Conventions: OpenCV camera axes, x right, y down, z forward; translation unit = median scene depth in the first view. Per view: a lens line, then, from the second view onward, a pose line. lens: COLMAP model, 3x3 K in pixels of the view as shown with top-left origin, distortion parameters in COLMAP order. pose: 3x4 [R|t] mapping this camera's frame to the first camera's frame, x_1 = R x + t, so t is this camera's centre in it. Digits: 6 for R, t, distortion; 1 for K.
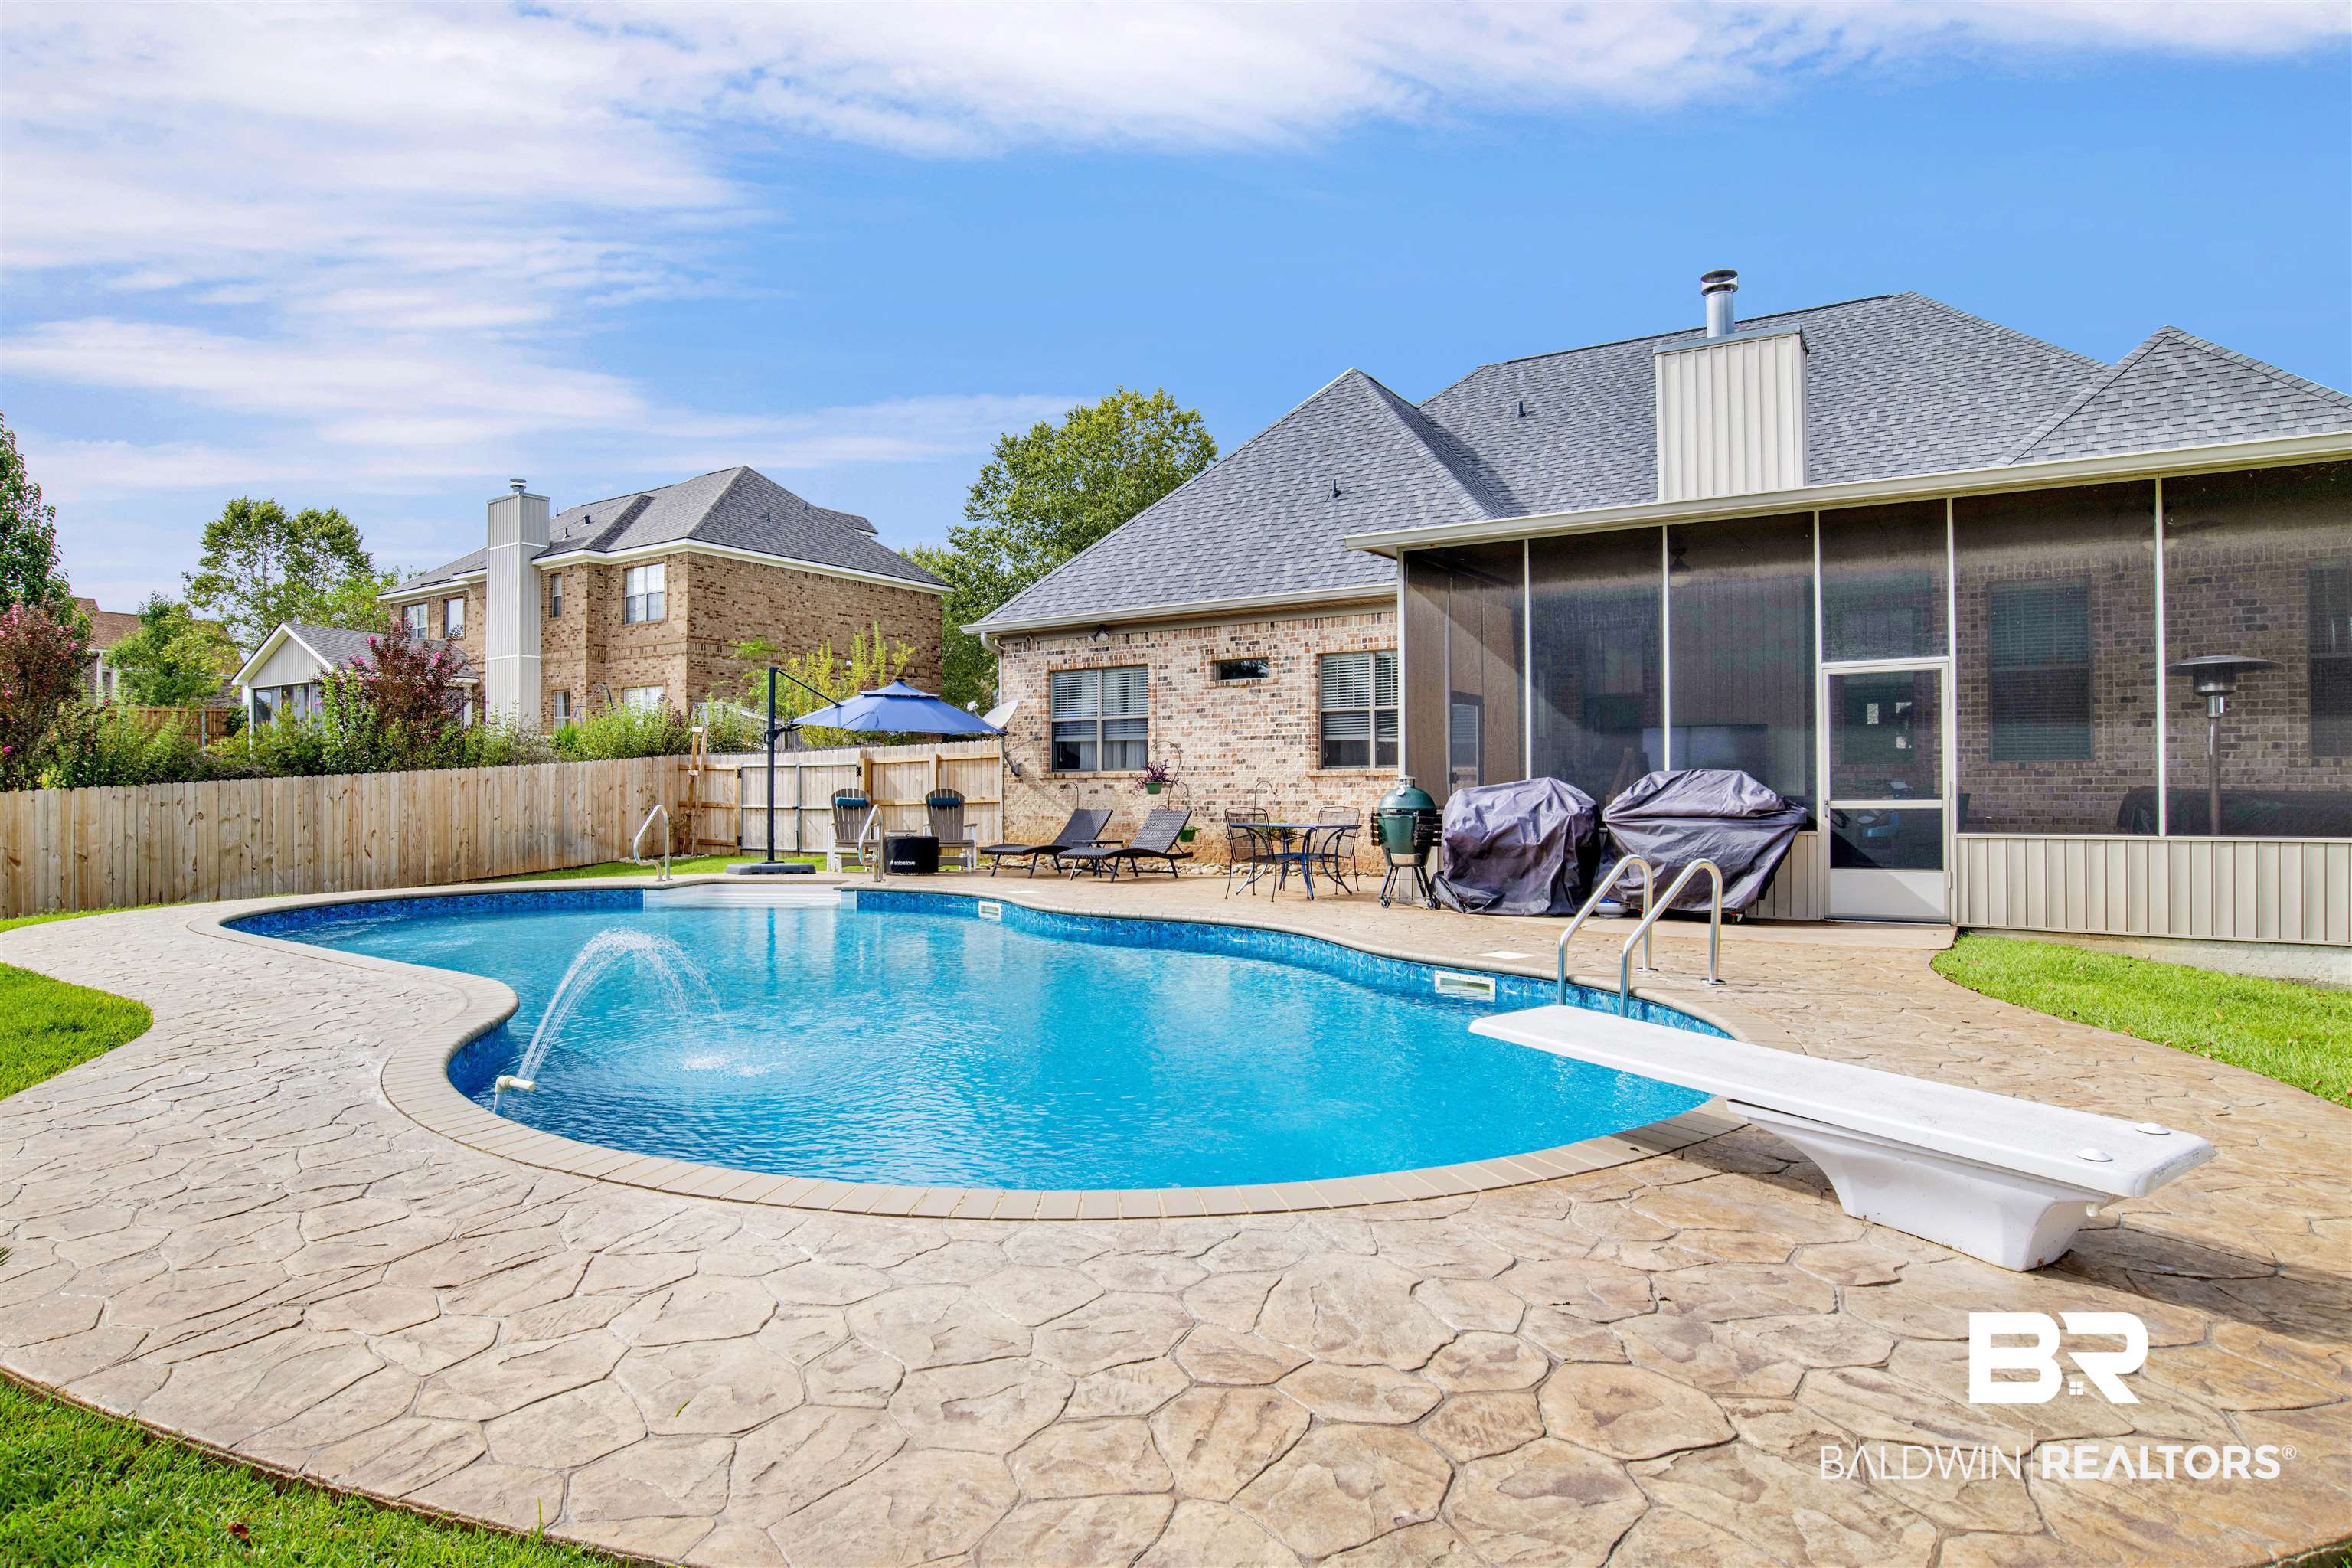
lens RADIAL K [[1272.2, 0, 1188.0], [0, 1272.2, 785.9], [0, 0, 1]] dist [-0.059283, 0.017881]
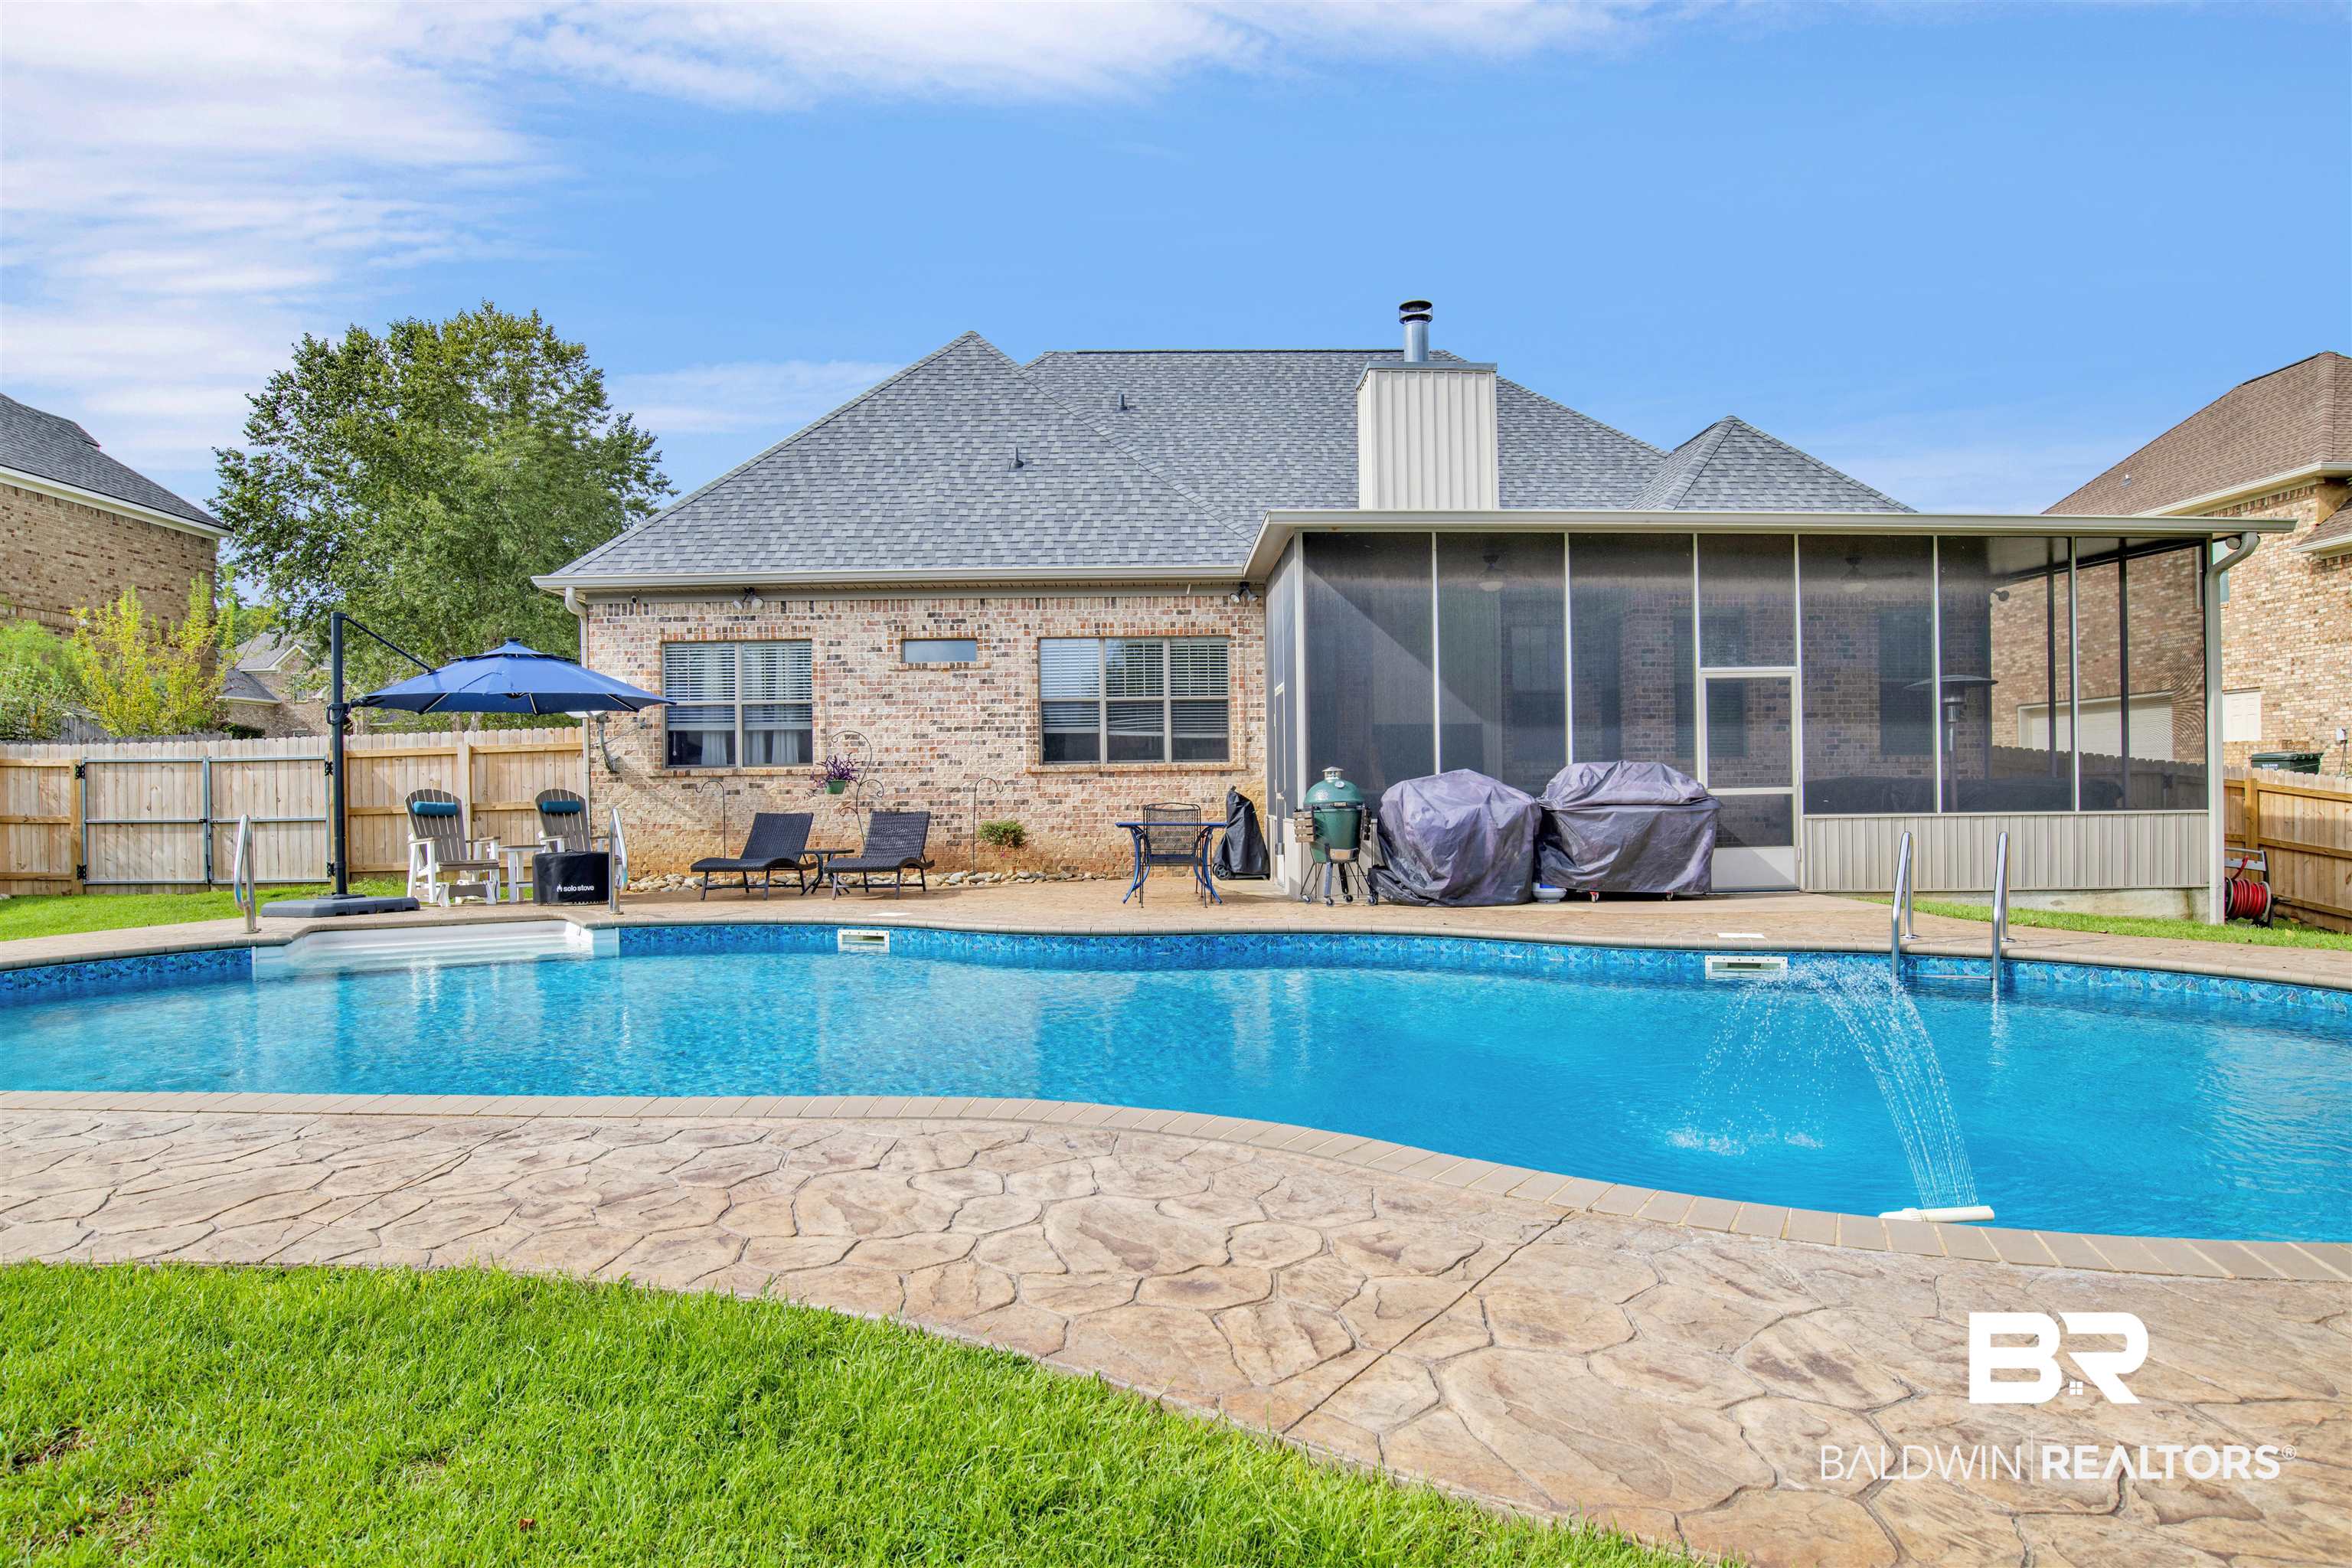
lens RADIAL K [[1272.2, 0, 1180.9], [0, 1272.2, 807.0], [0, 0, 1]] dist [-0.059283, 0.017881]
pose [[0.833993, -0.014527, 0.551584, -0.313824], [0.007623, 0.999861, 0.014808, 0.004671], [-0.551723, -0.008145, 0.833988, 0.184128]]
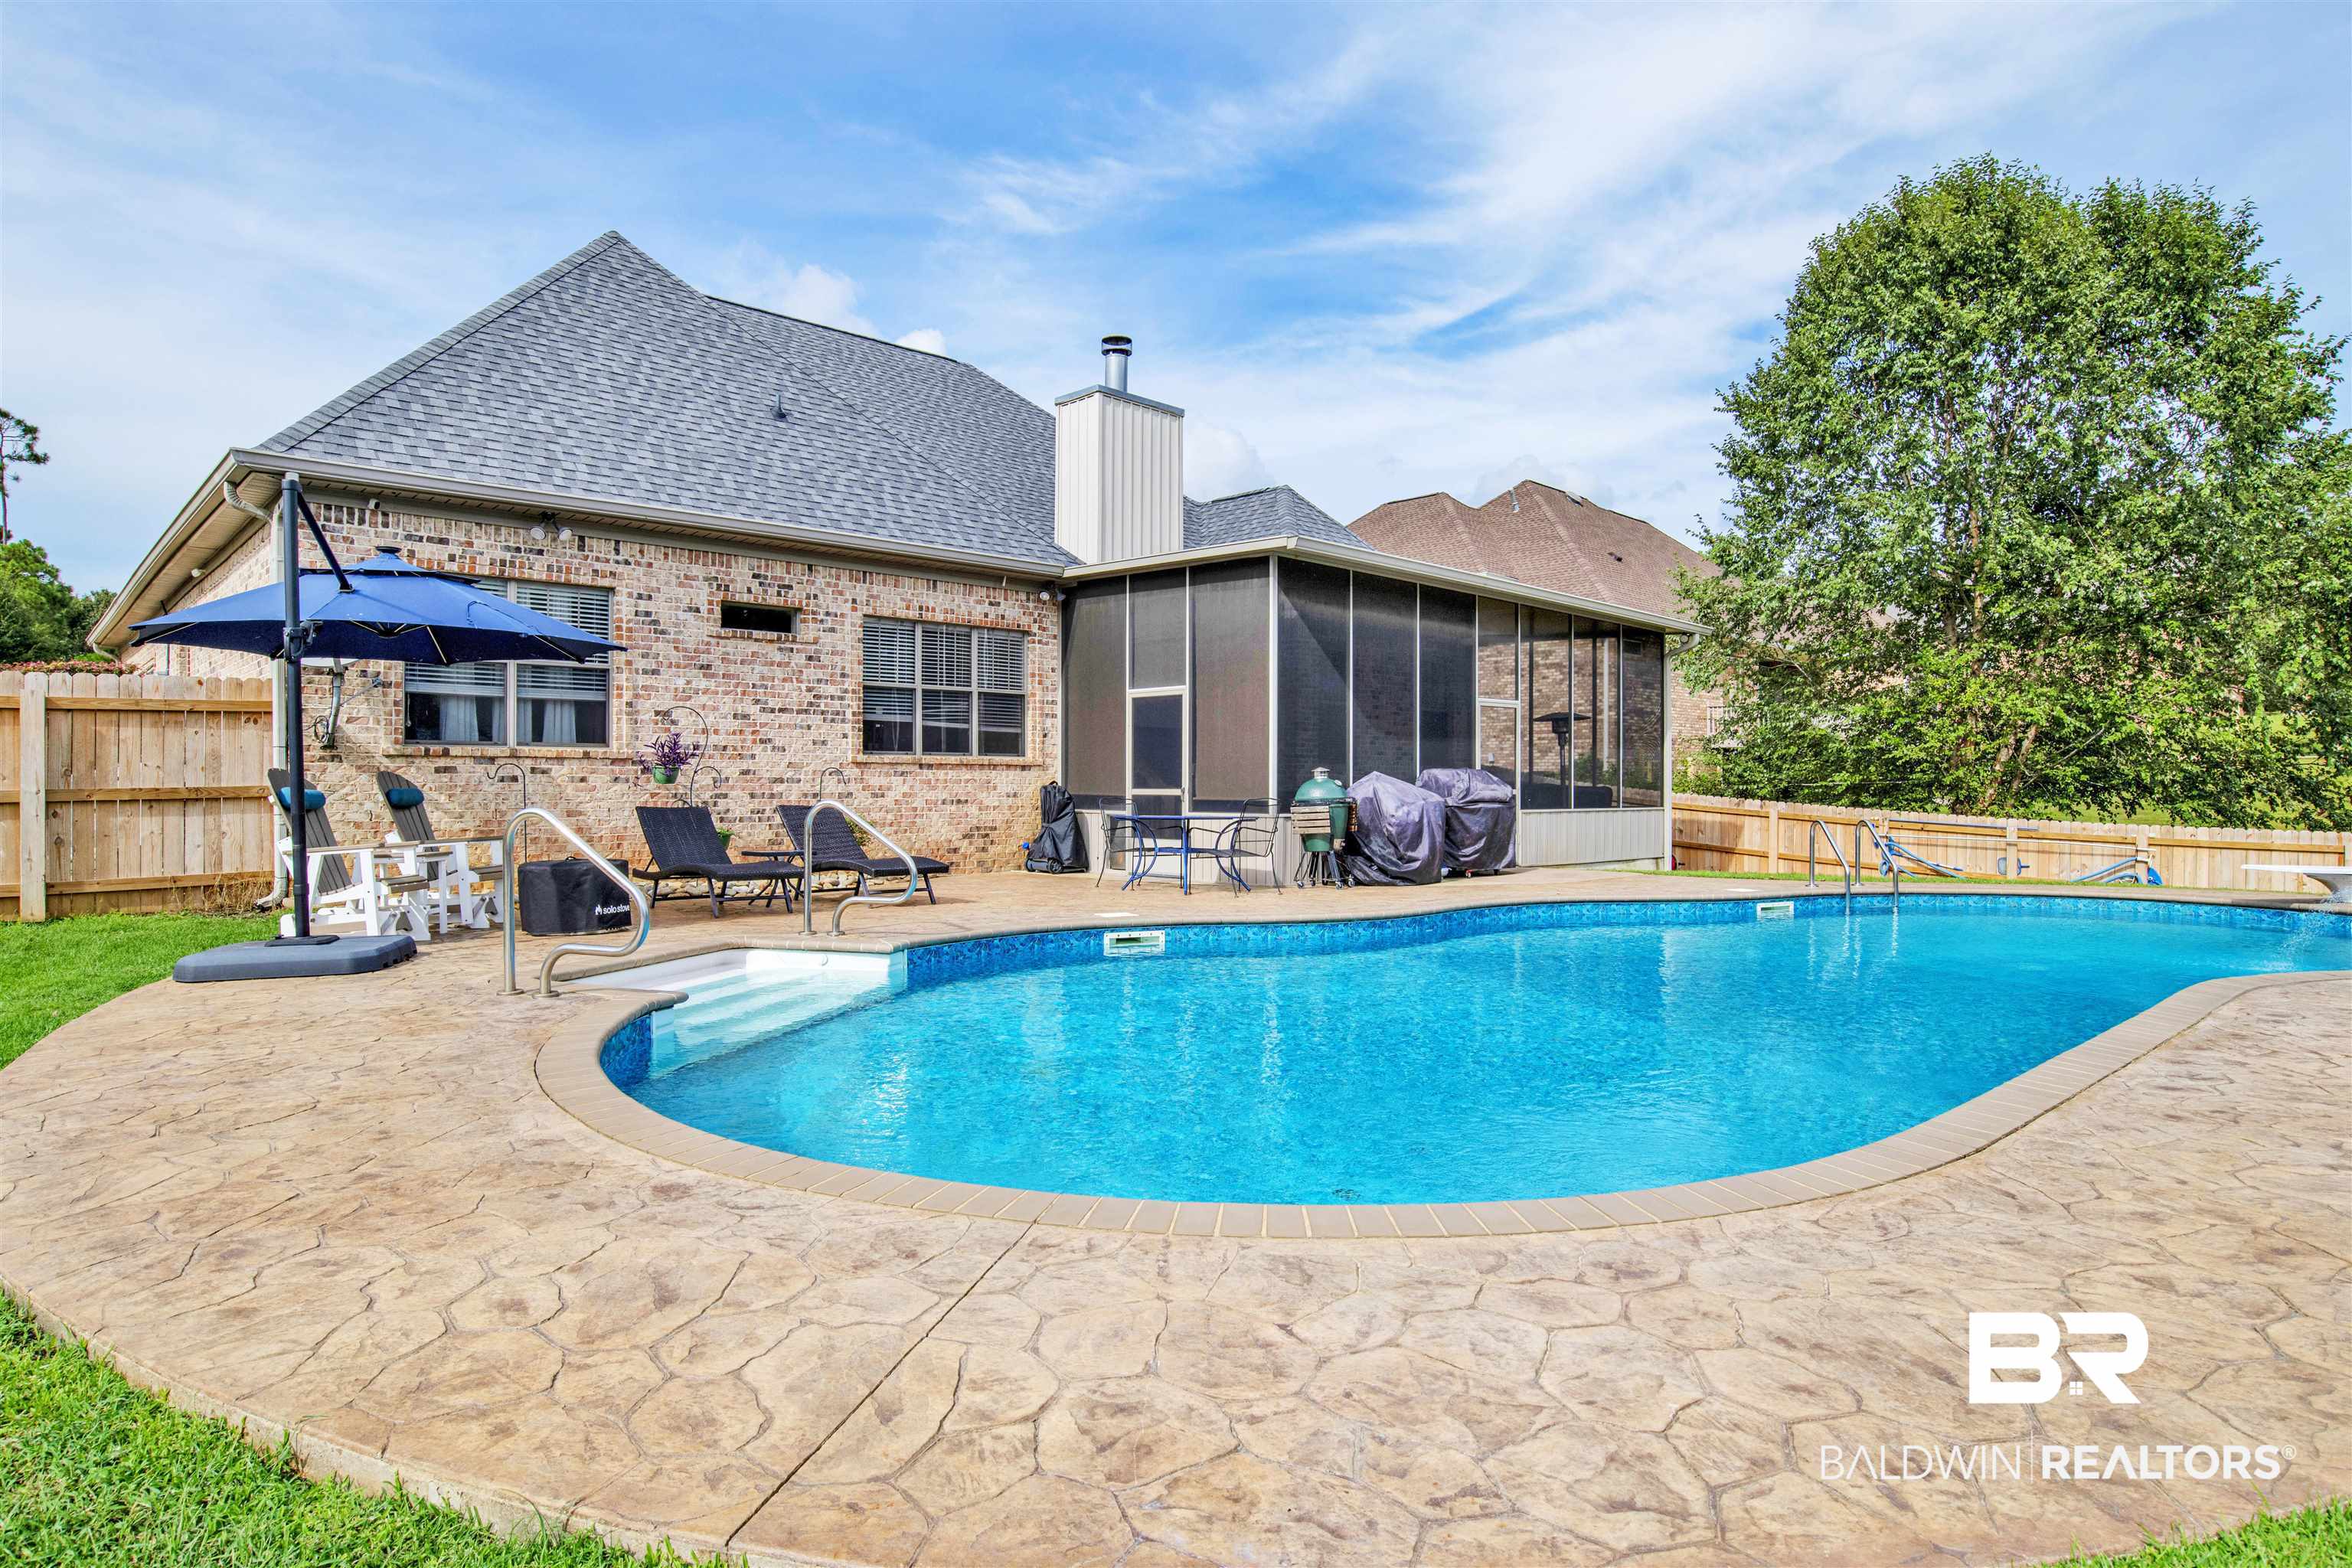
lens RADIAL K [[1287.9, 0, 1108.2], [0, 1287.9, 782.1], [0, 0, 1]] dist [-0.054336, 0.013263]
pose [[0.260708, 0.003667, 0.965411, -0.659263], [-0.007698, 0.999969, -0.001719, 0.005381], [-0.965387, -0.006984, 0.260728, 0.623100]]
